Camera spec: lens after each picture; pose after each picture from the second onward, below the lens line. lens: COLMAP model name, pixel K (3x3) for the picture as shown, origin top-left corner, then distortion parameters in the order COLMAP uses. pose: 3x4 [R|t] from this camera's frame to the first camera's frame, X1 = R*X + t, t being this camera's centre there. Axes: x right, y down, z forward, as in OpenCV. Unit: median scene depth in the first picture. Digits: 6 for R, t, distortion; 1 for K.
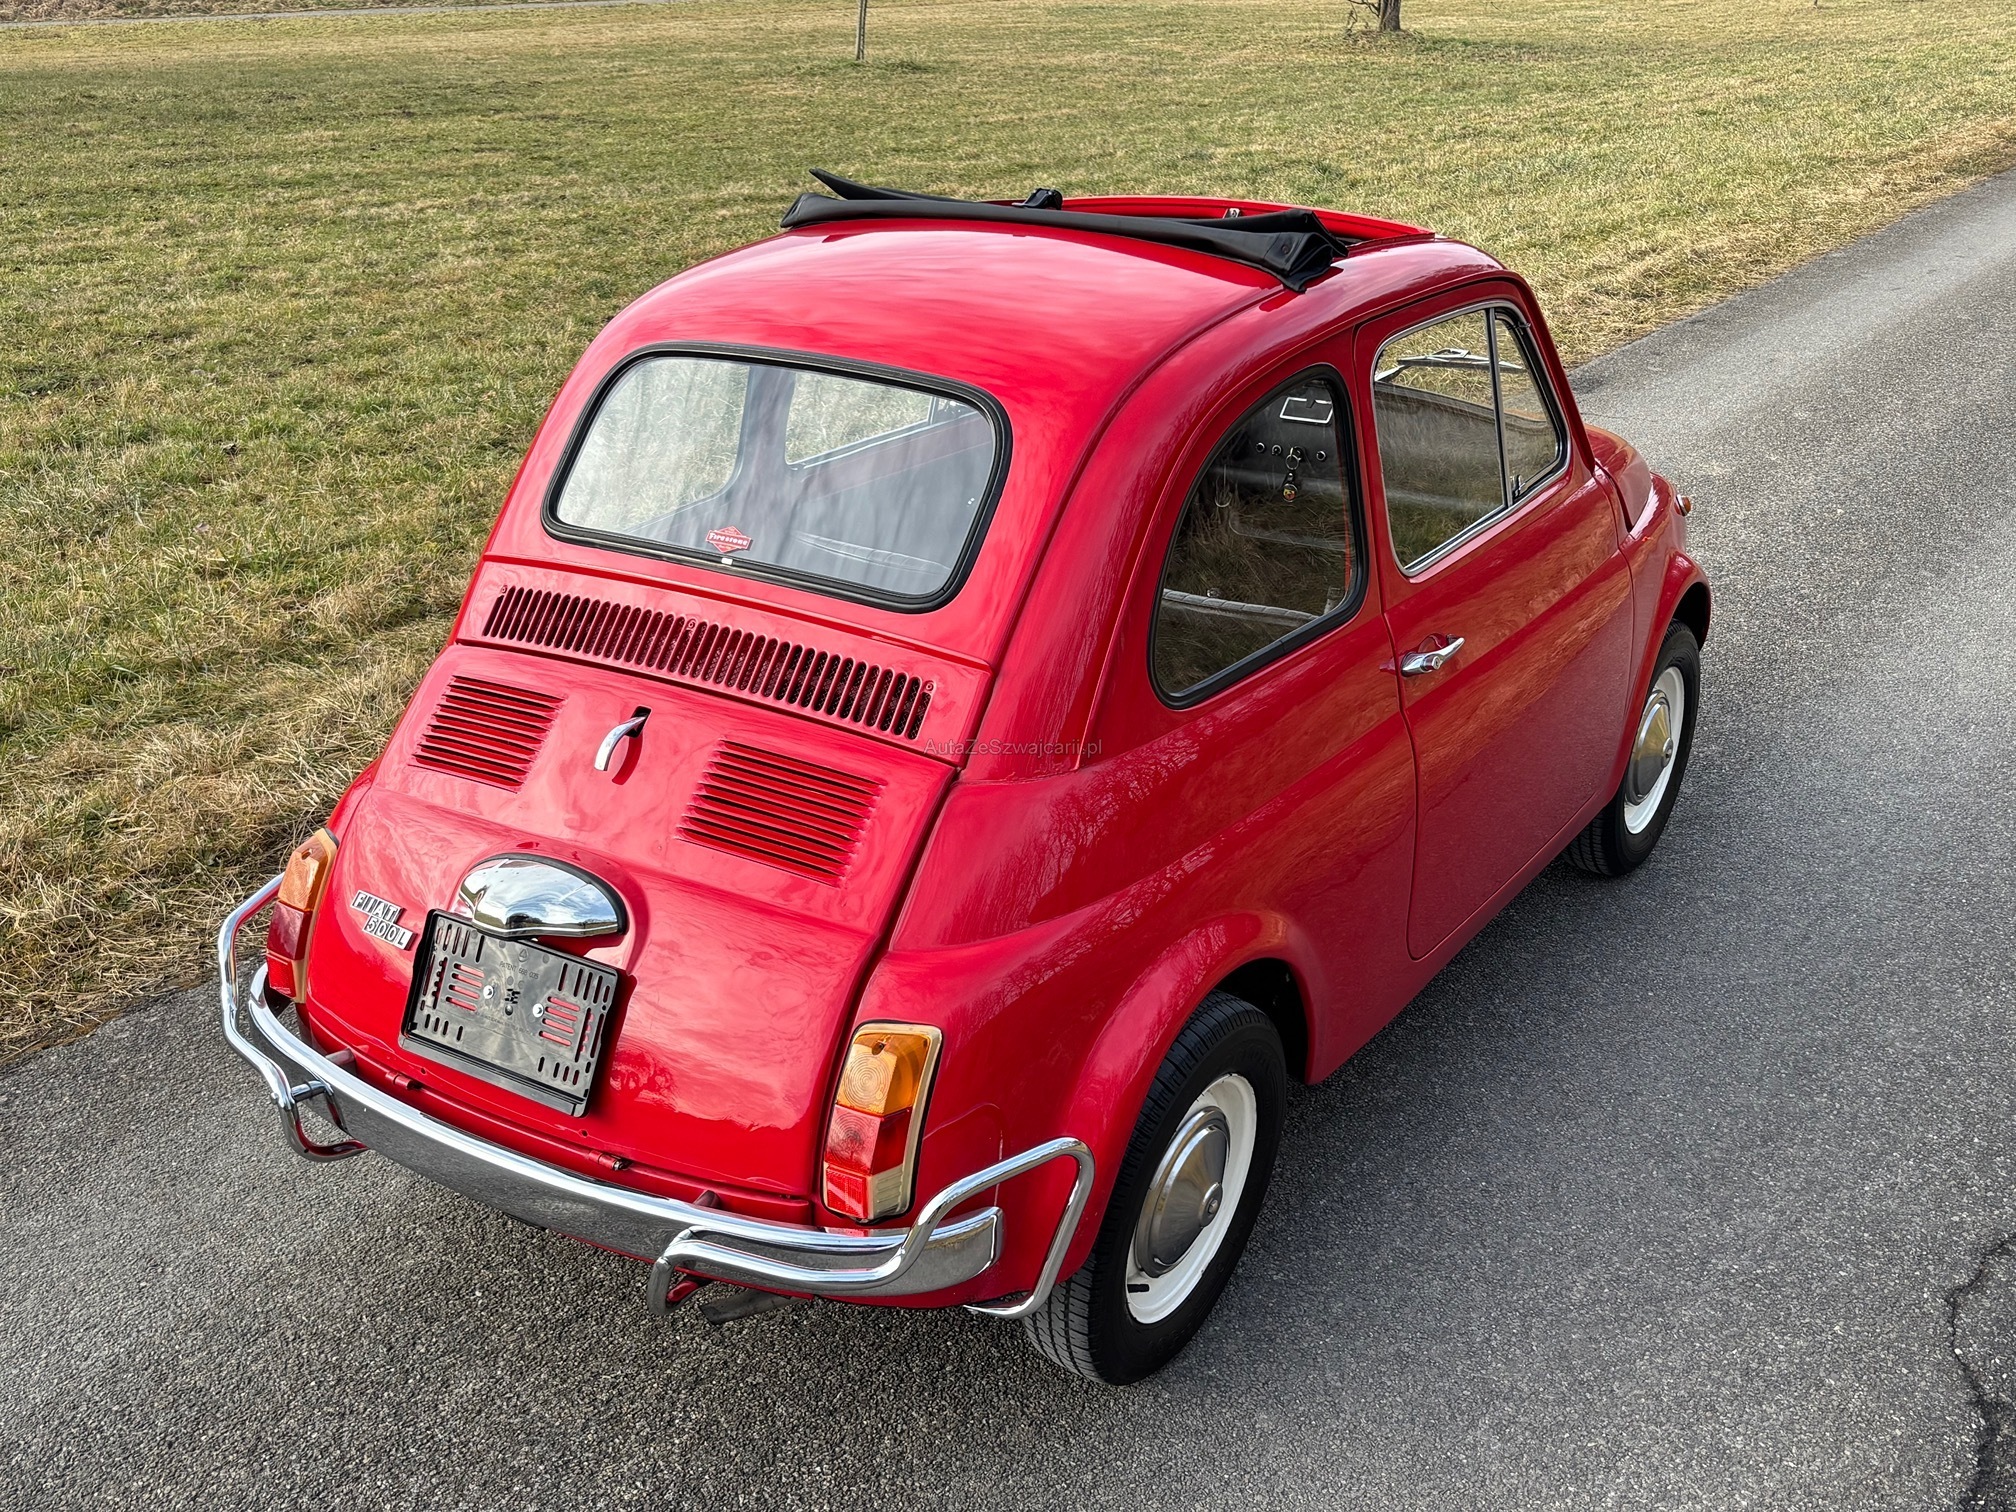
lens RADIAL K [[2146.0, 0, 994.2], [0, 2146.0, 748.8], [0, 0, 1]] dist [0.018881, 0.000000]
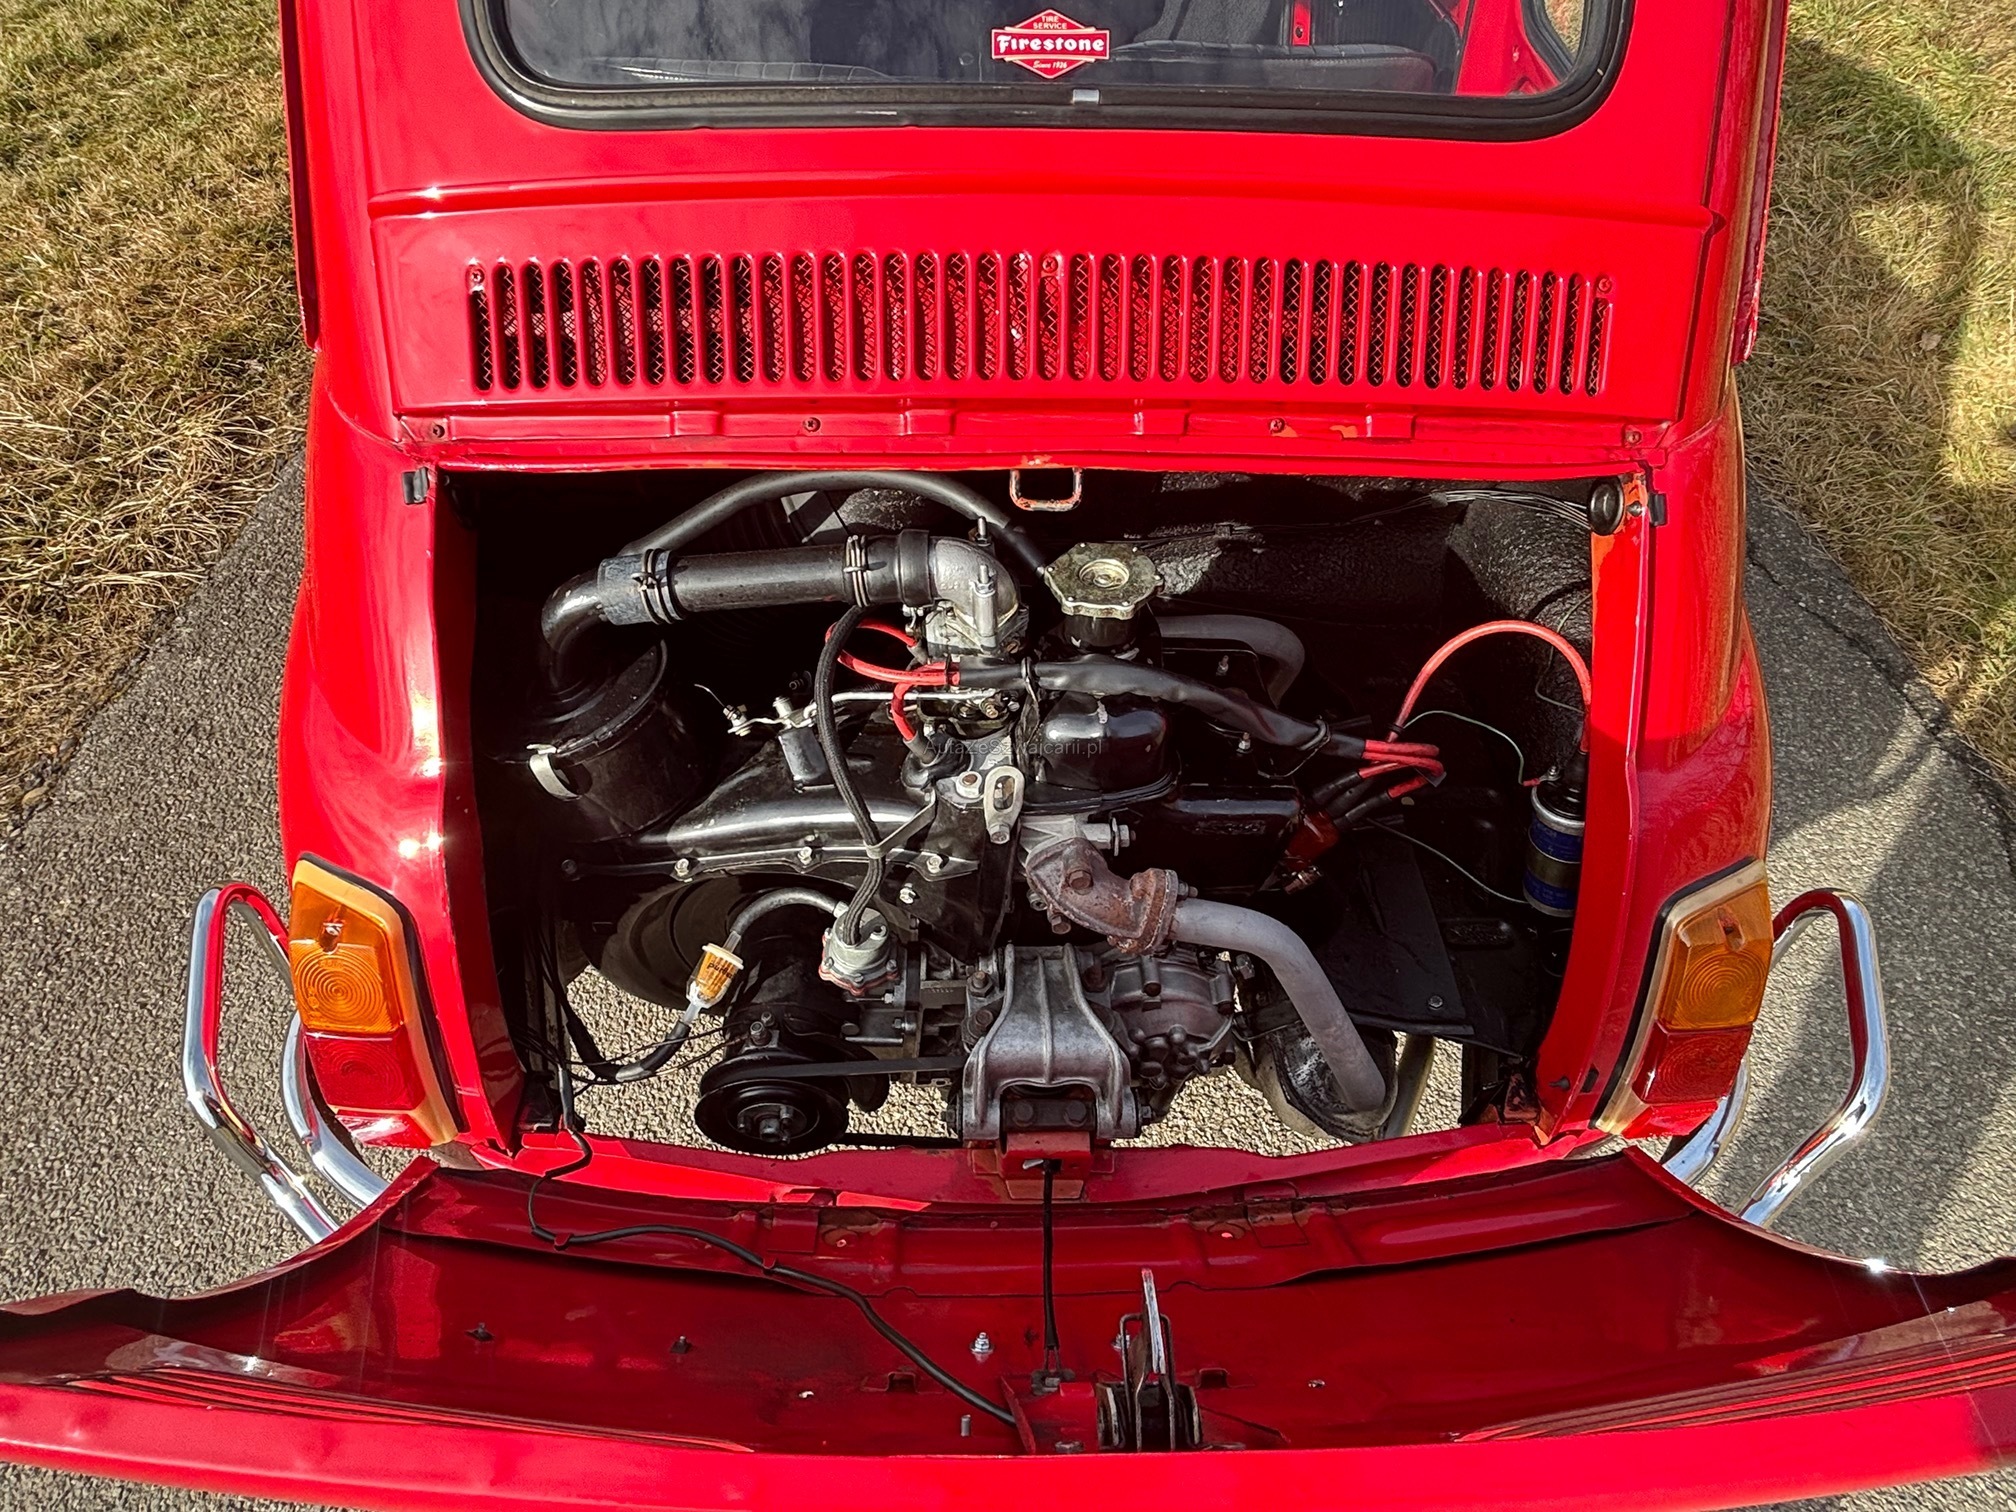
lens RADIAL K [[1120.9, 0, 991.4], [0, 1120.9, 756.1], [0, 0, 1]] dist [0.004851, 0.000980]
pose [[0.821179, -0.420409, 0.385904, -0.252689], [0.194854, 0.842148, 0.502810, -0.080363], [-0.536375, -0.337702, 0.773472, 0.669055]]
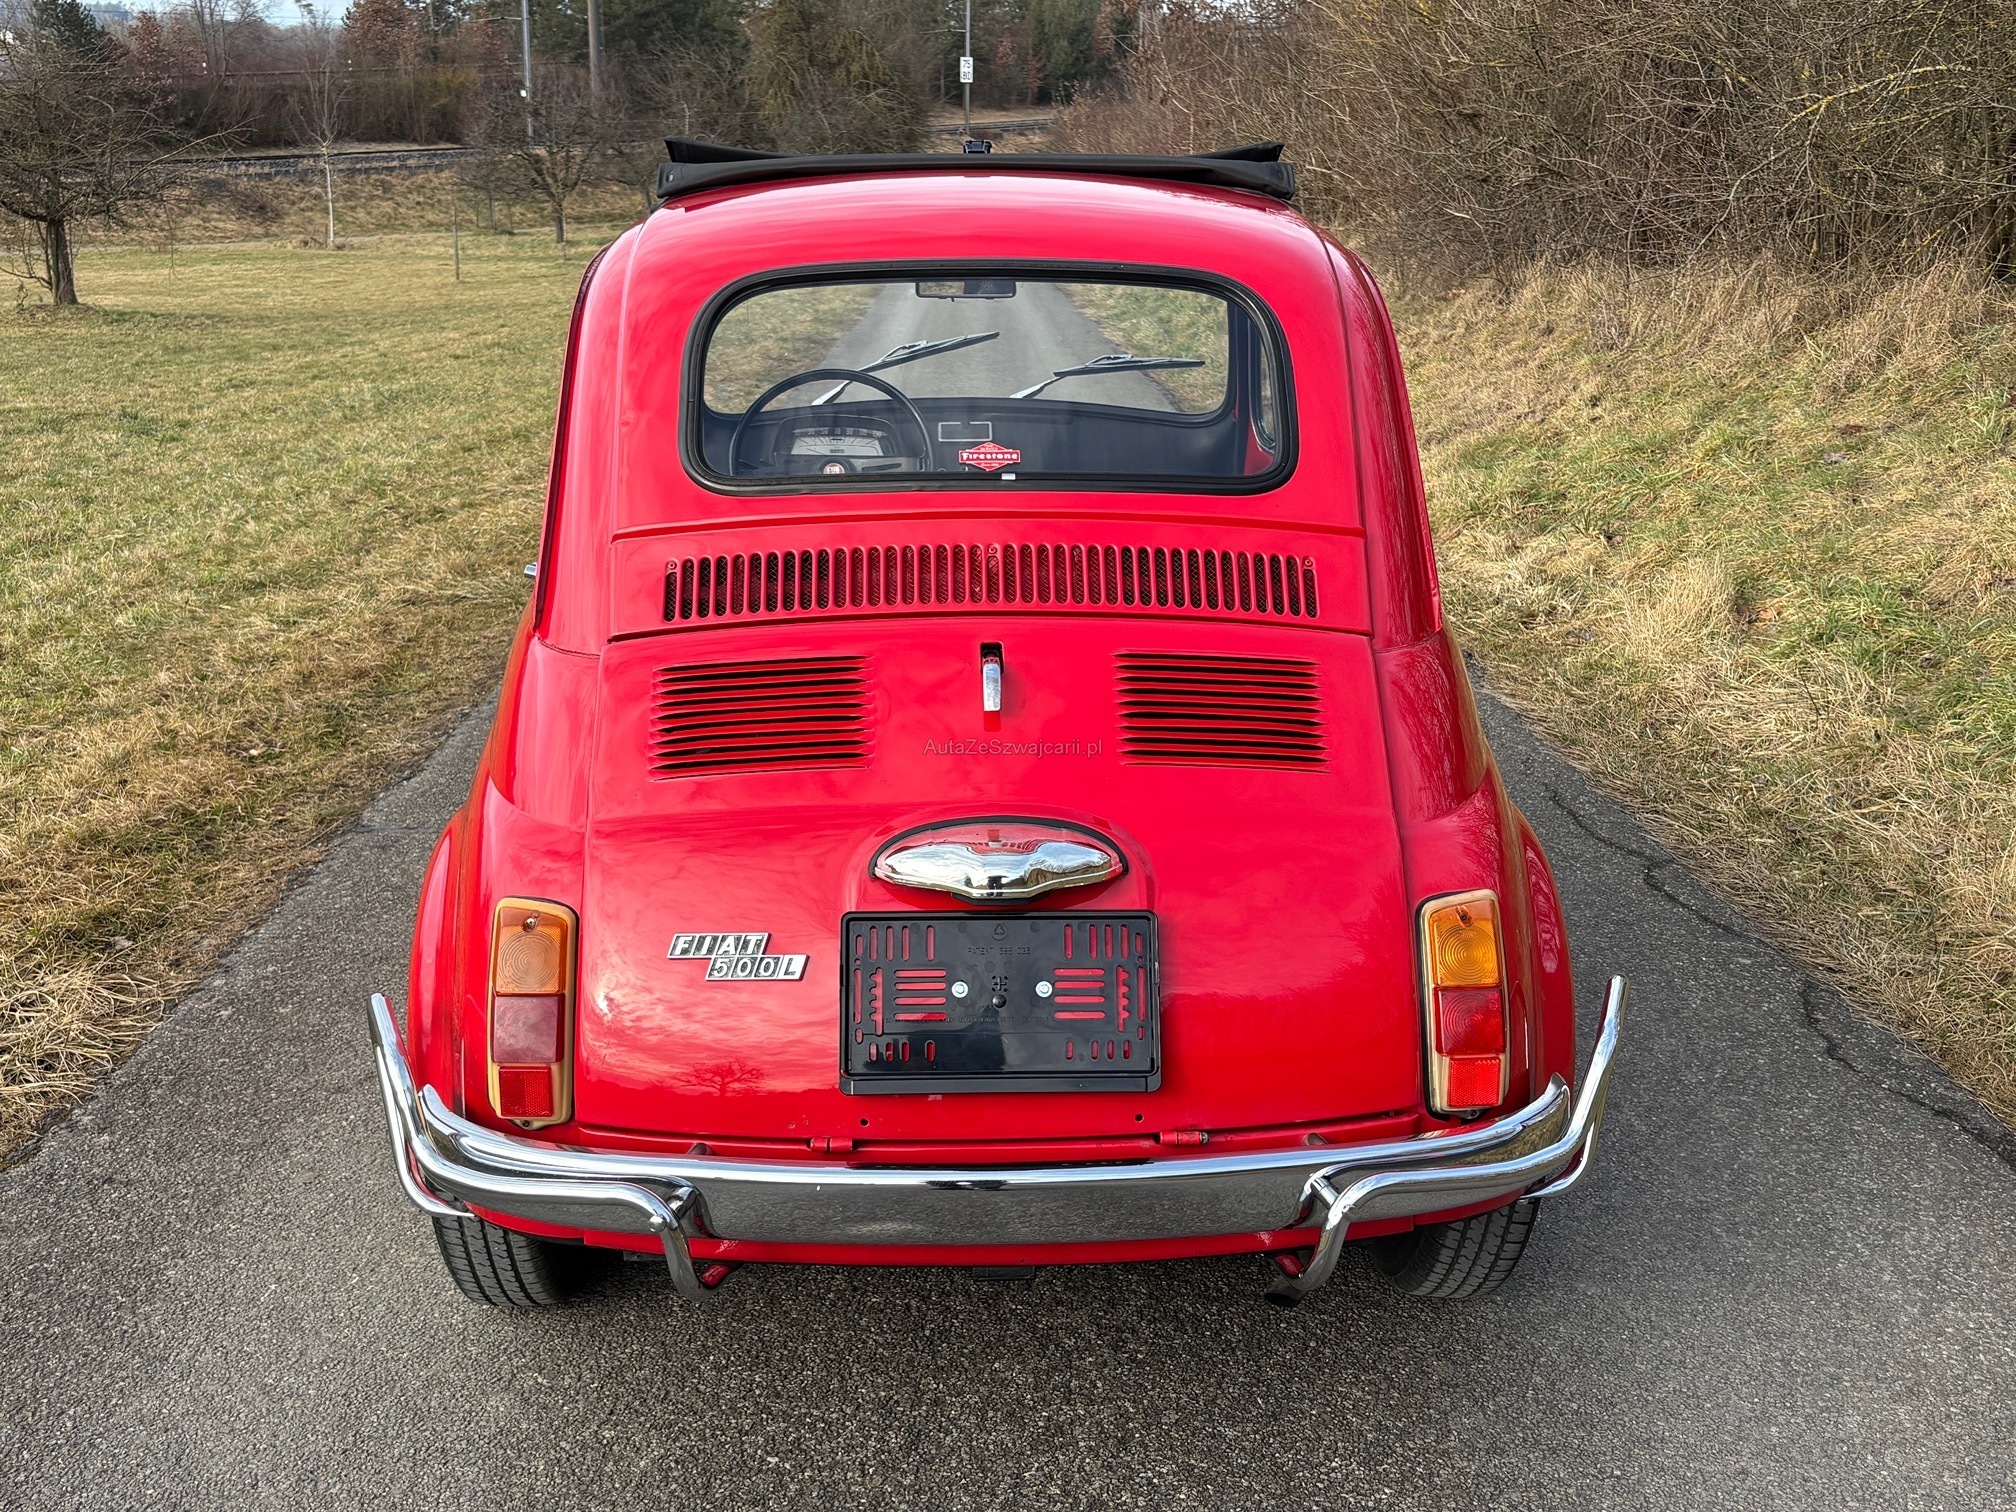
lens RADIAL K [[2119.8, 0, 968.5], [0, 2119.8, 696.2], [0, 0, 1]] dist [0.038355, 0.000000]
pose [[0.820105, -0.128608, 0.557573, -0.547938], [0.209794, 0.974141, -0.083882, 0.060587], [-0.532367, 0.185768, 0.825879, 0.262344]]
